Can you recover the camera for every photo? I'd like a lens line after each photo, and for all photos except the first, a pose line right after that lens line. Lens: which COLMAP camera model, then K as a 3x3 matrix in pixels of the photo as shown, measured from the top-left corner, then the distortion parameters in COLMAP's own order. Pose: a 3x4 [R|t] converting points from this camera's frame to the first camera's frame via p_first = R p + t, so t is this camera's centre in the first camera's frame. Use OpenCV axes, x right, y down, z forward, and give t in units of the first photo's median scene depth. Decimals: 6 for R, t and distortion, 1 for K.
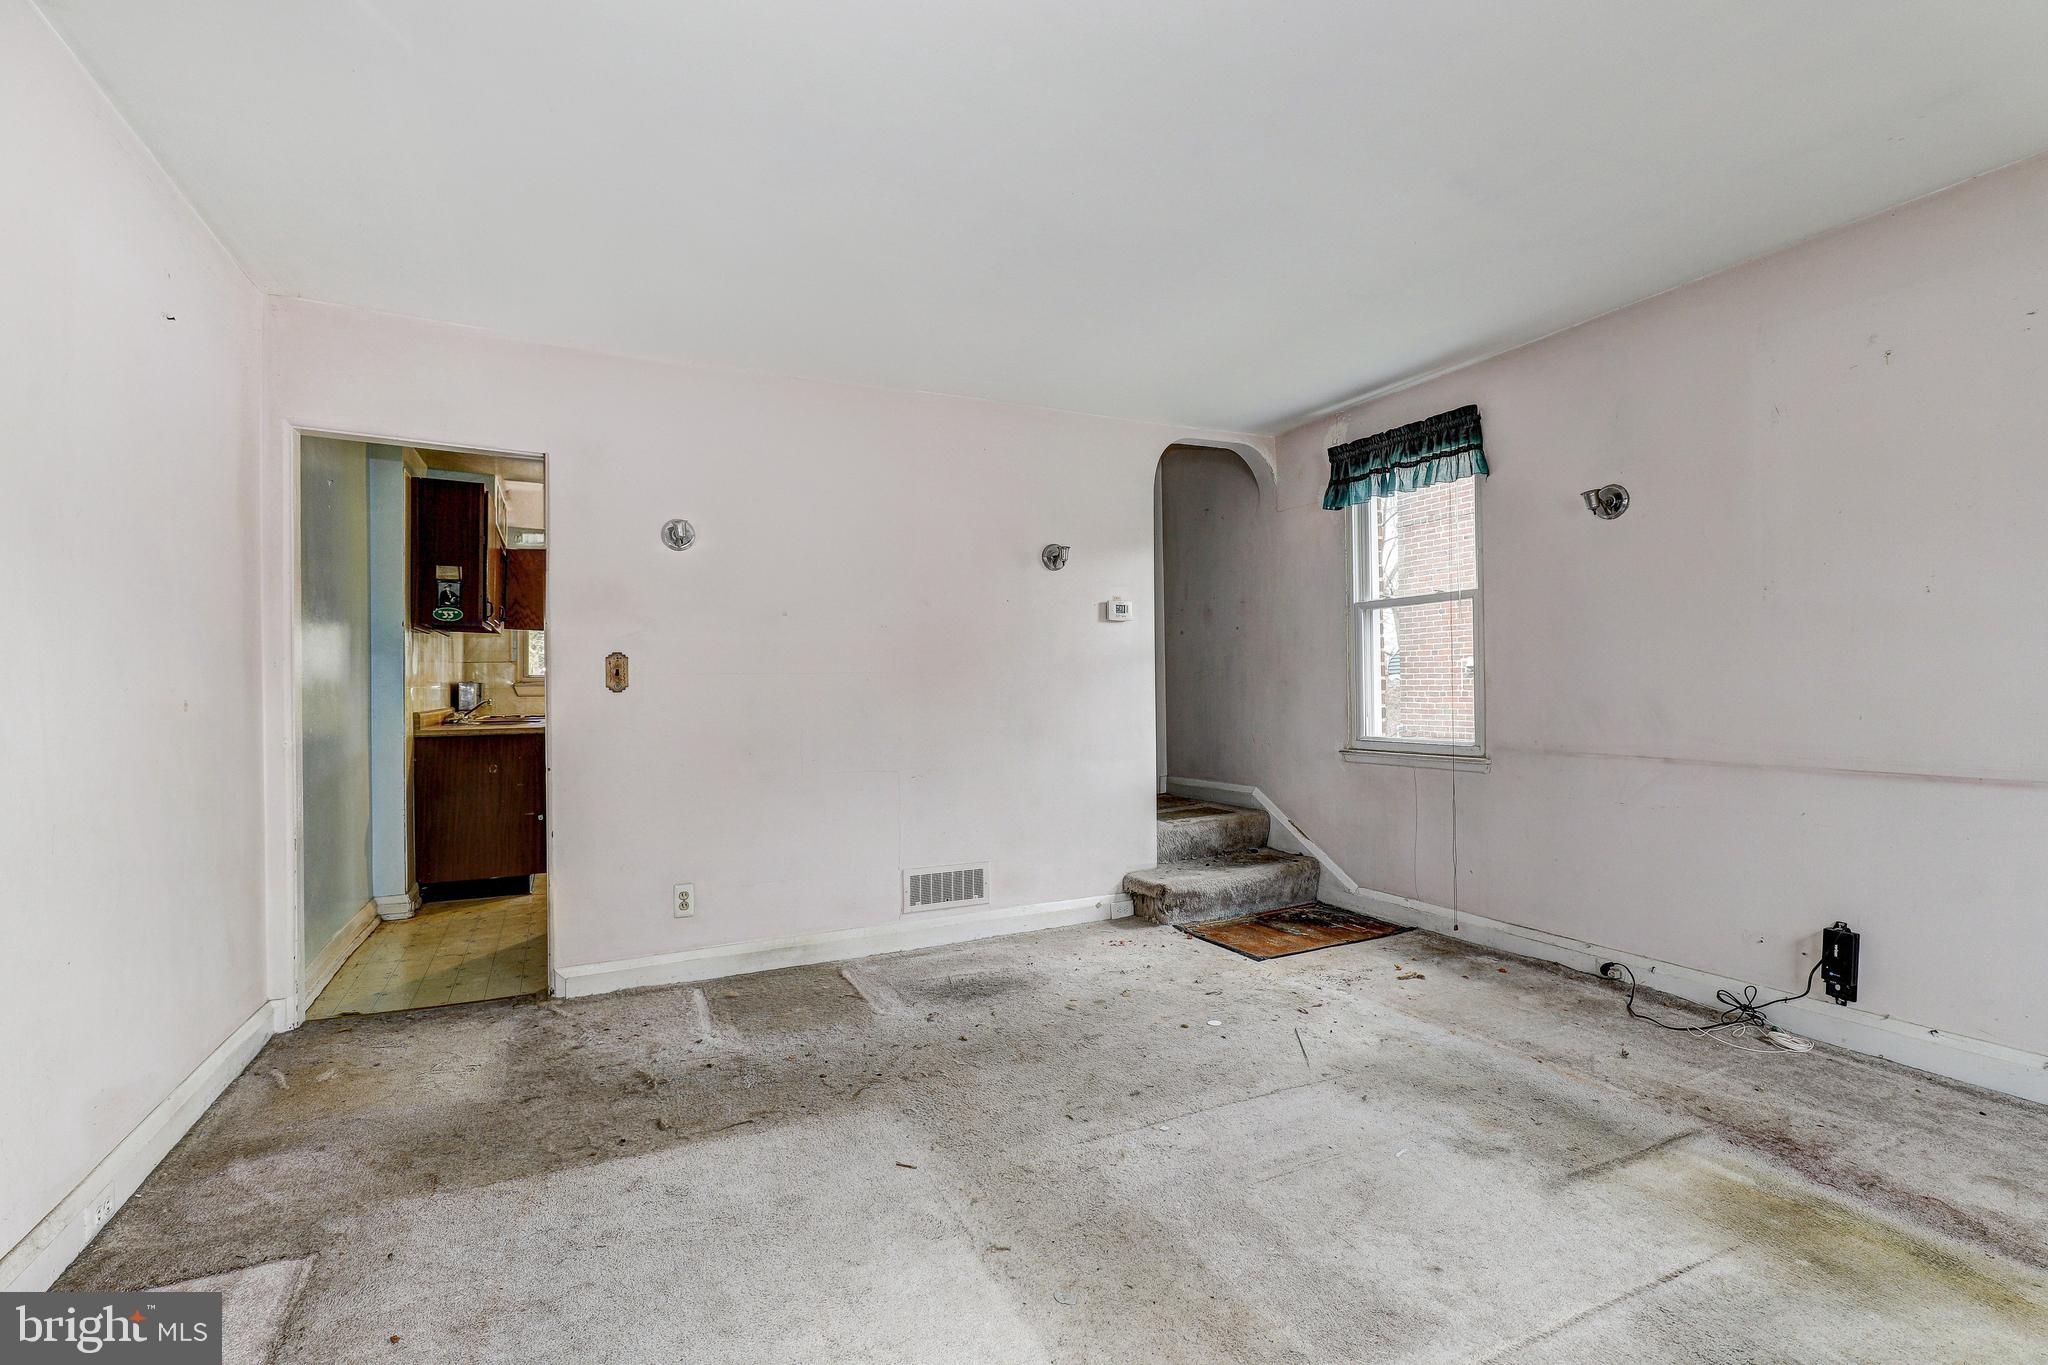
lens RADIAL K [[916.9, 0, 1023.8], [0, 916.9, 686.4], [0, 0, 1]] dist [0.003140, 0.001032]
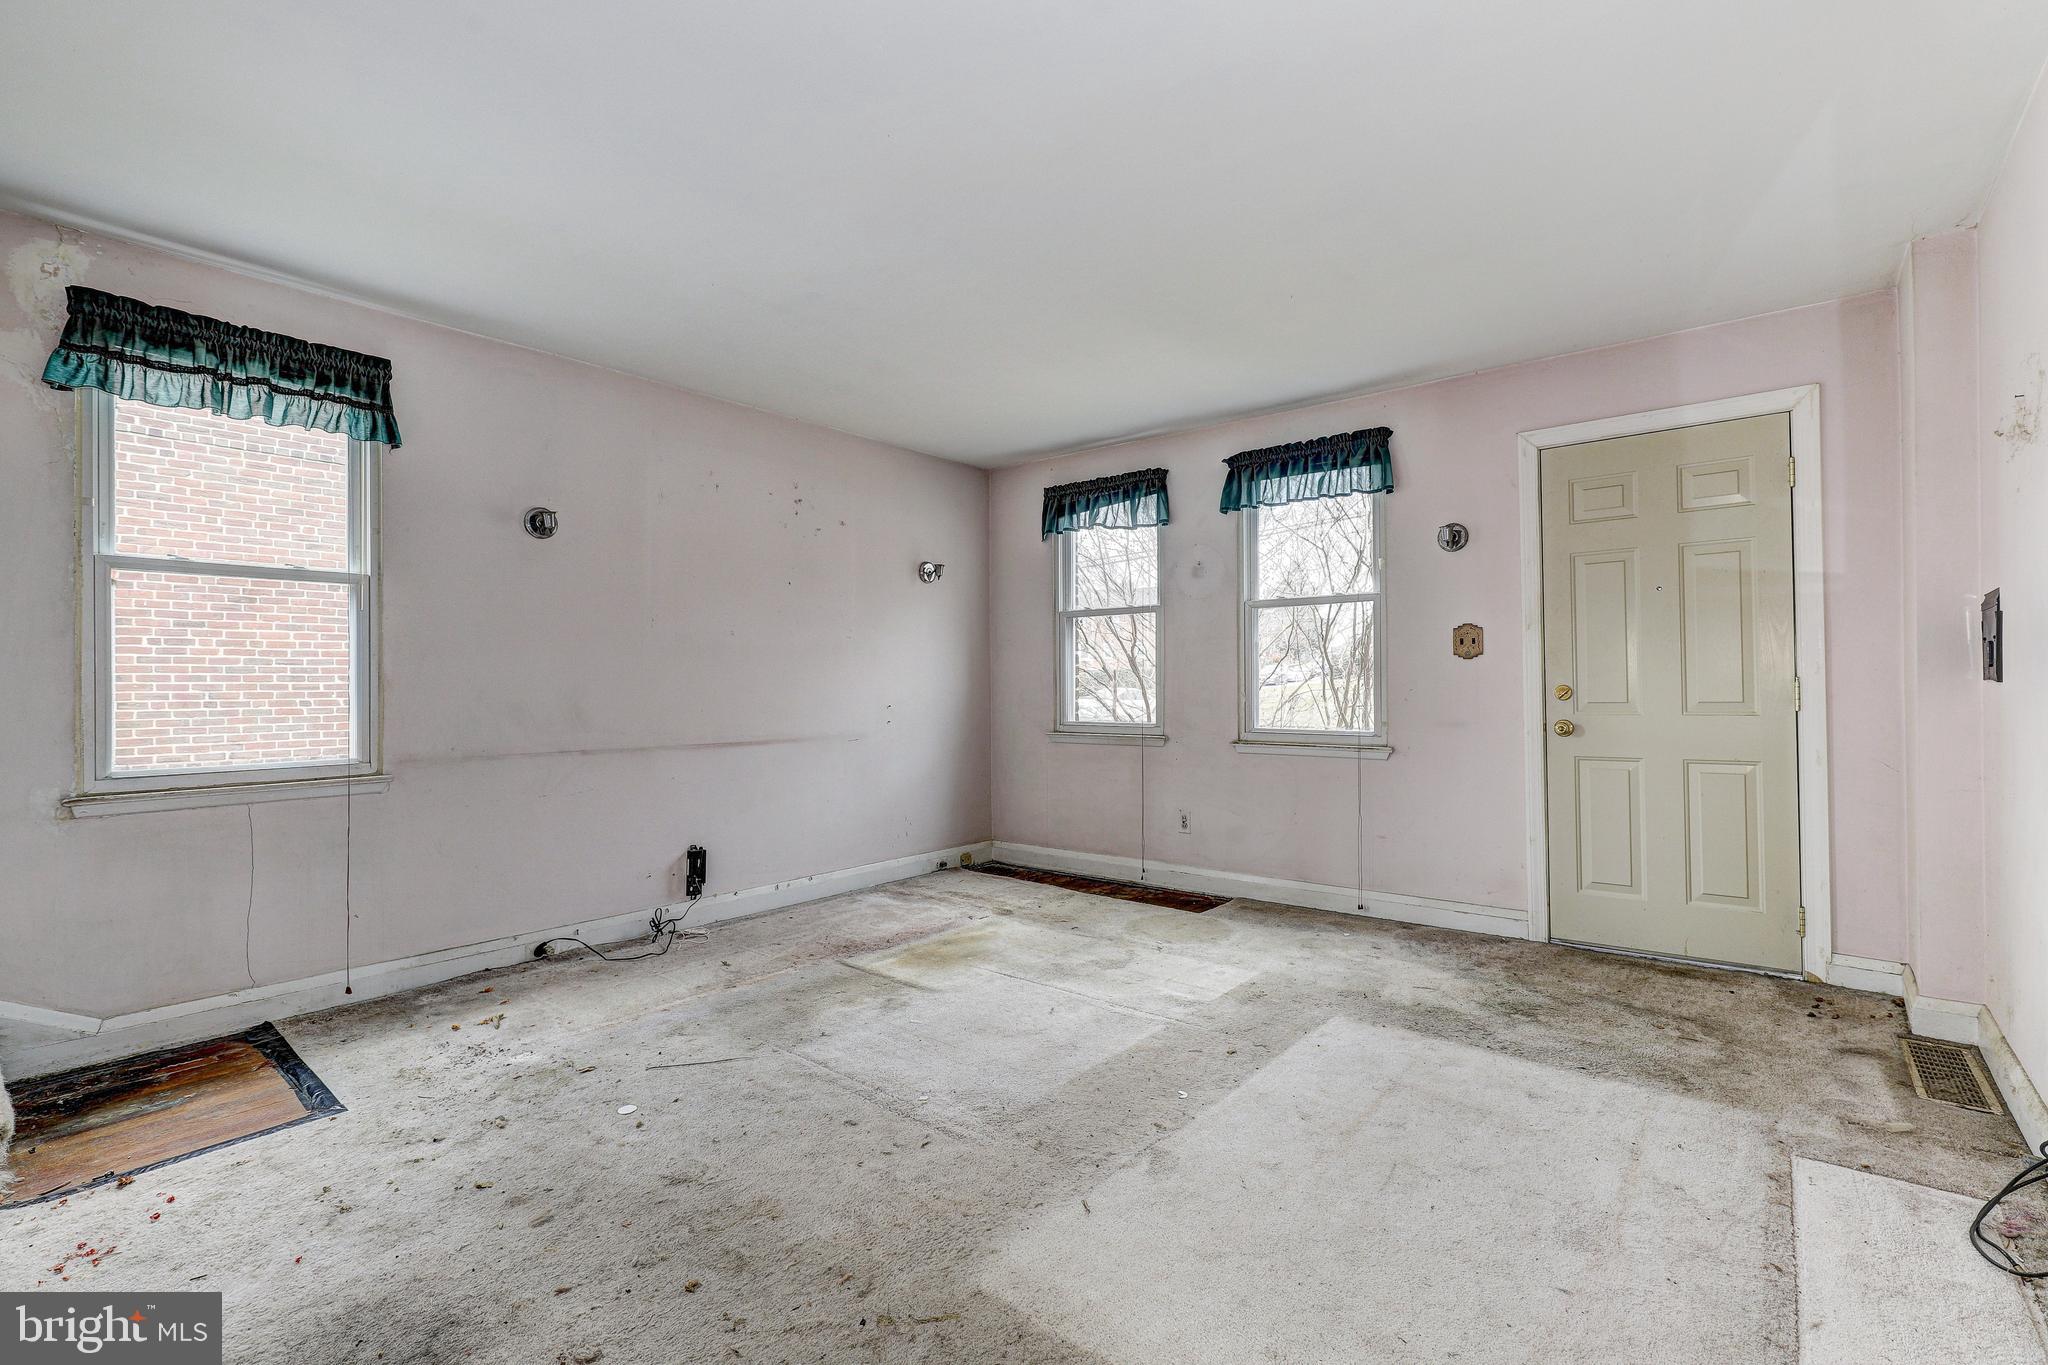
lens RADIAL K [[916.9, 0, 1039.1], [0, 916.9, 680.1], [0, 0, 1]] dist [0.003140, 0.001032]
pose [[-0.420490, 0.021678, 0.907038, -0.644036], [0.010618, 0.999764, -0.018972, 0.015351], [-0.907235, 0.001653, -0.420621, 0.974783]]
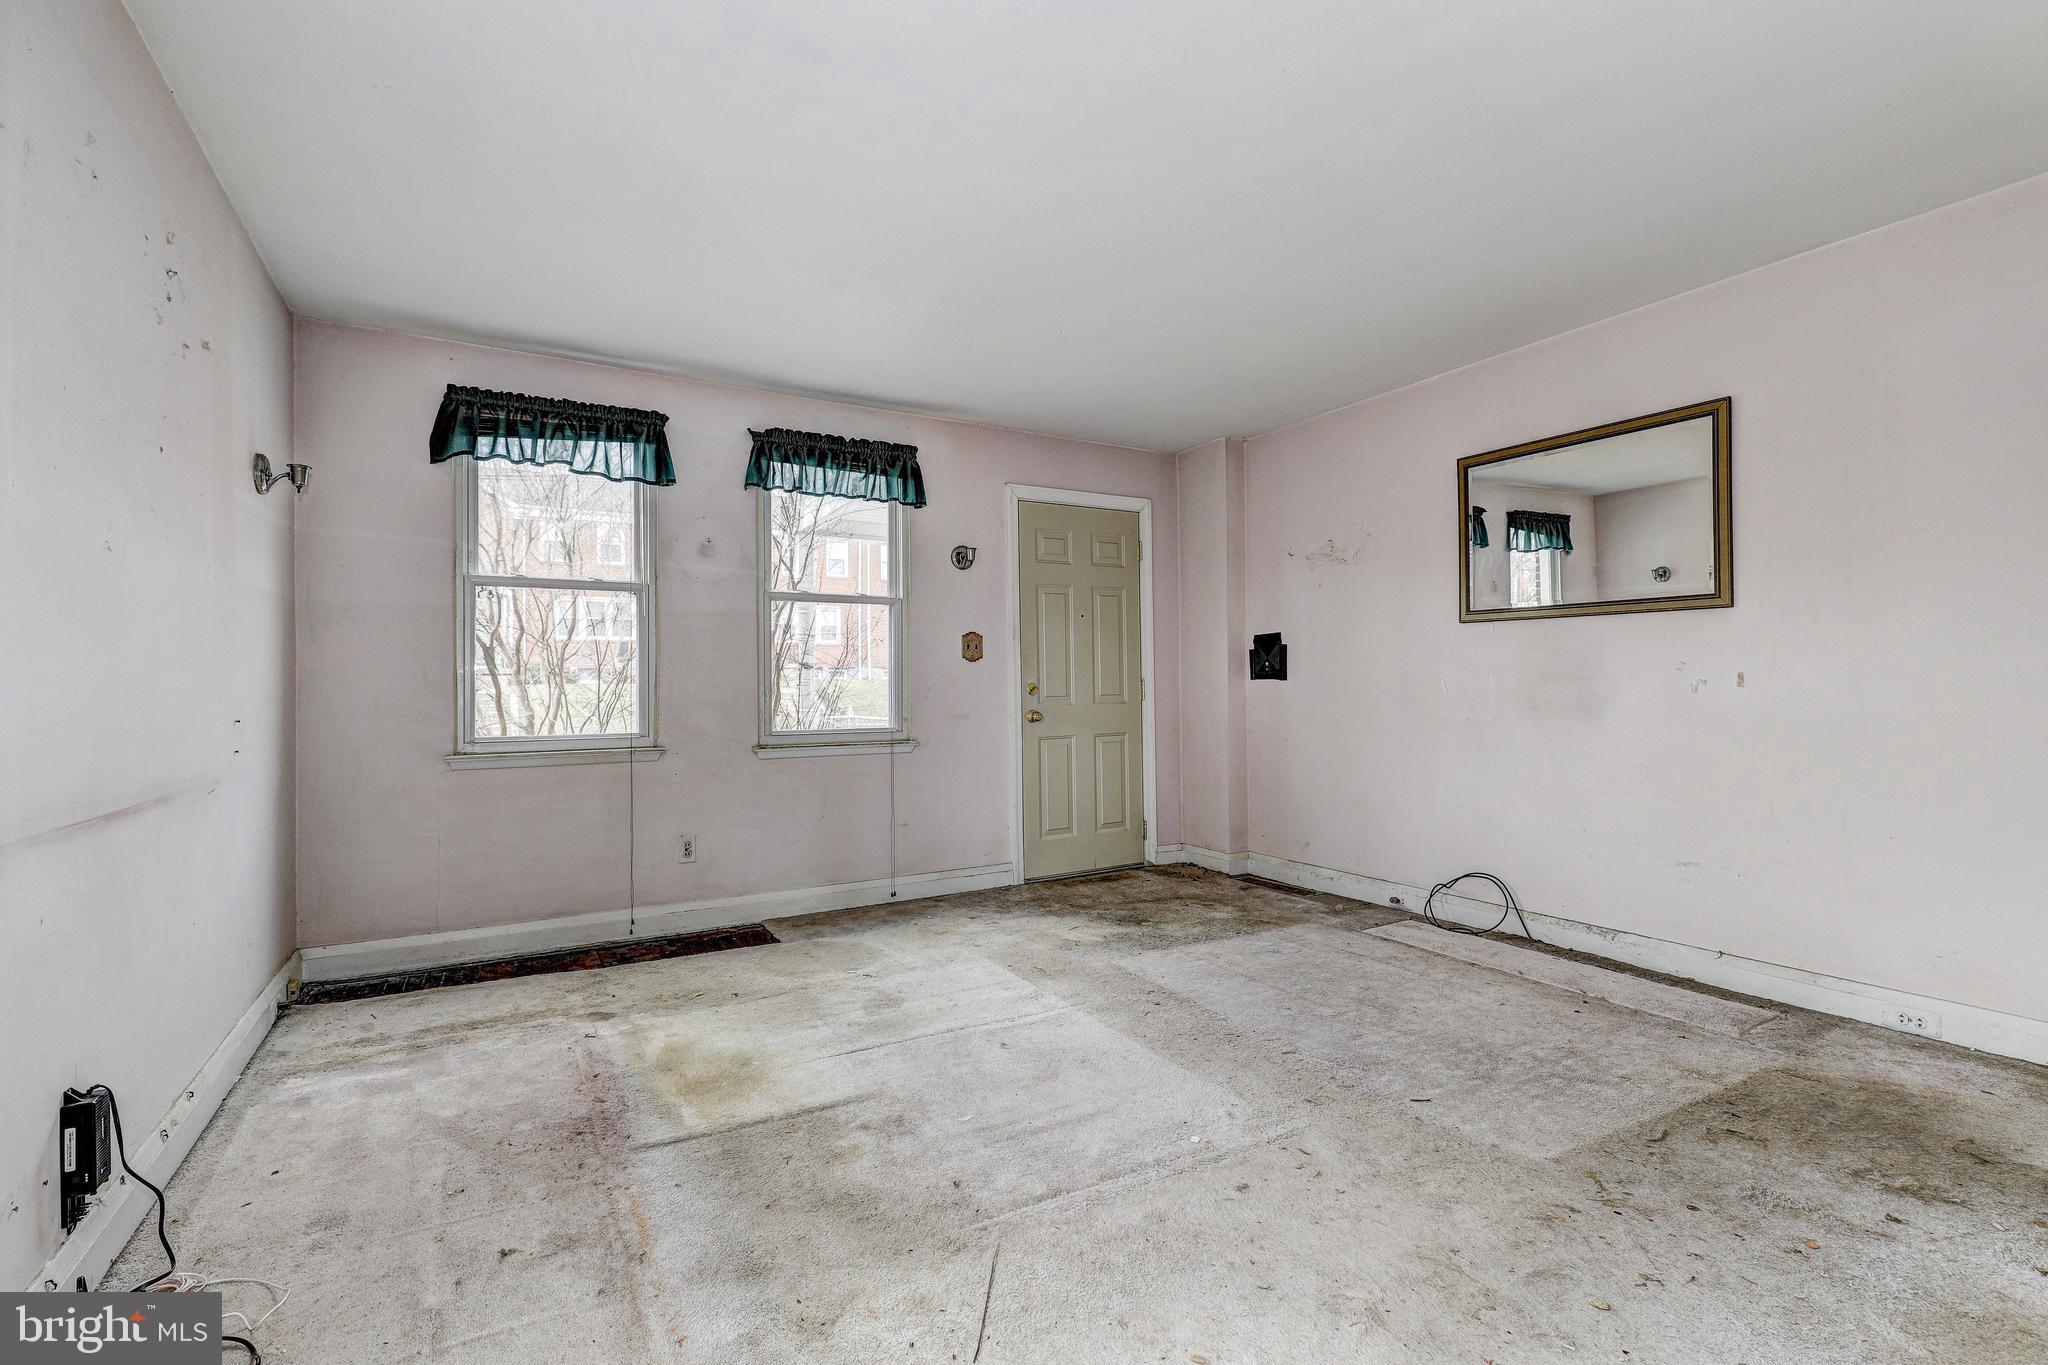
lens RADIAL K [[916.9, 0, 1026.0], [0, 916.9, 677.4], [0, 0, 1]] dist [0.003140, 0.001032]
pose [[-0.997519, 0.022115, -0.066835, 0.276945], [0.022905, 0.999676, -0.011072, 0.012969], [0.066568, -0.012575, -0.997703, 1.417789]]
